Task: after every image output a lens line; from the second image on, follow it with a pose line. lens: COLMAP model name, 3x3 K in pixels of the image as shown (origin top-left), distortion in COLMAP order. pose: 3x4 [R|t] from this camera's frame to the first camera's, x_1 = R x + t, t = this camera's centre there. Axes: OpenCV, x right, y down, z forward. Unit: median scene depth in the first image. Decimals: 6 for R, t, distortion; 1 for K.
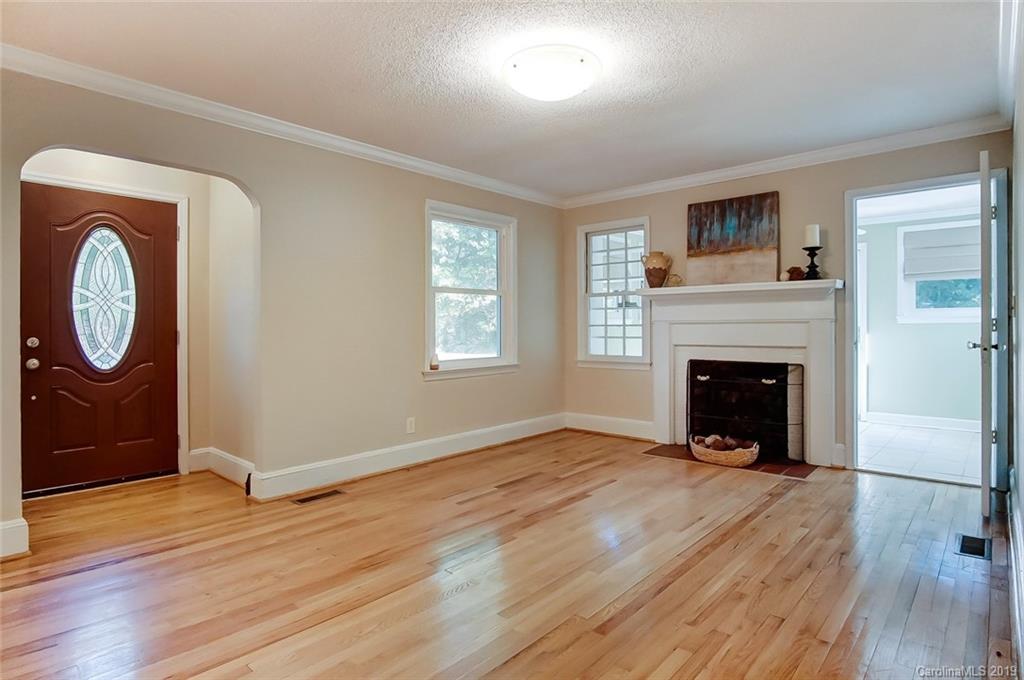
lens RADIAL K [[552.1, 0, 506.8], [0, 552.1, 331.1], [0, 0, 1]] dist [-0.026071, 0.002979]
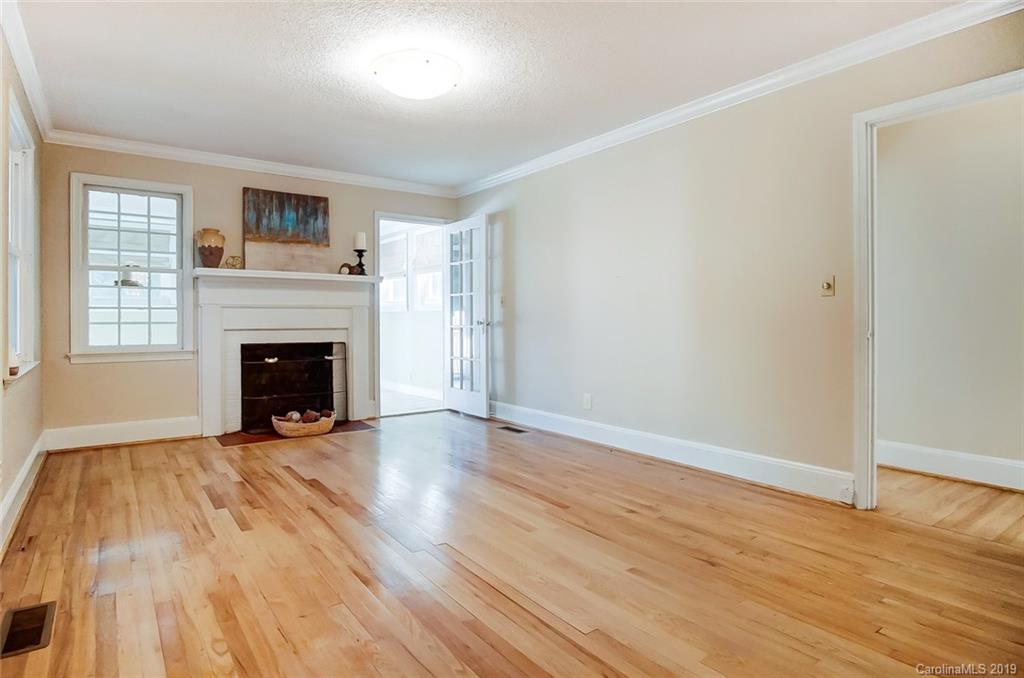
lens RADIAL K [[552.1, 0, 506.8], [0, 552.1, 330.1], [0, 0, 1]] dist [-0.026071, 0.002979]
pose [[0.209356, -0.015978, 0.977709, -0.629860], [0.003703, 0.999872, 0.015547, 0.015334], [-0.977832, 0.000366, 0.209389, 0.392554]]
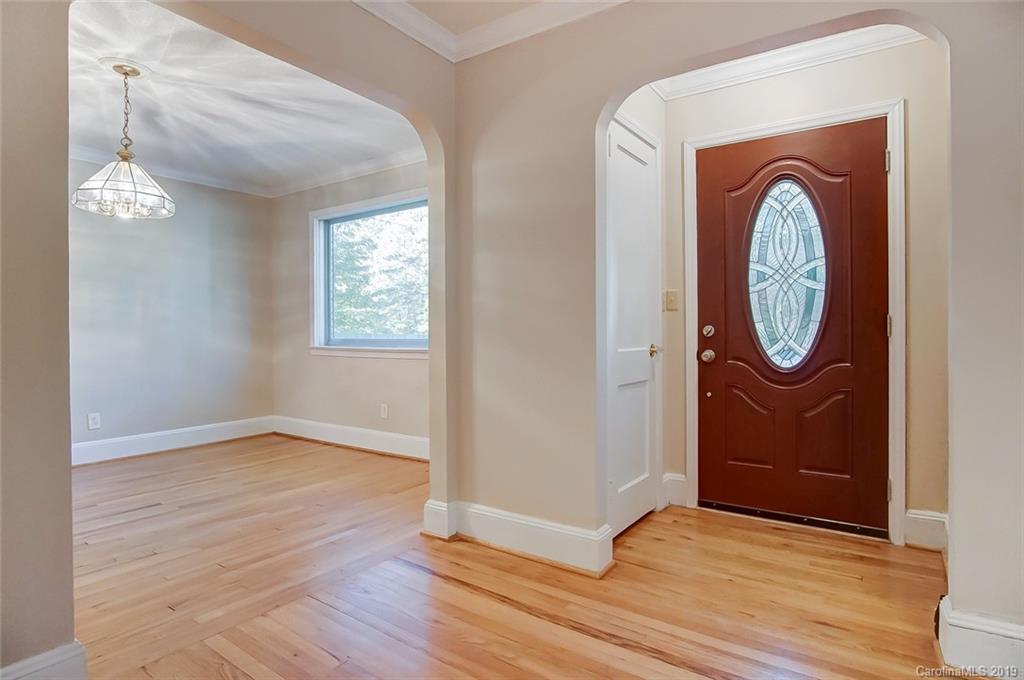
lens RADIAL K [[552.1, 0, 506.8], [0, 552.1, 331.1], [0, 0, 1]] dist [-0.026071, 0.002979]
pose [[0.120762, 0.004623, -0.992671, -0.026675], [0.001565, 0.999987, 0.004848, 0.013257], [0.992680, -0.002139, 0.120753, 0.467988]]
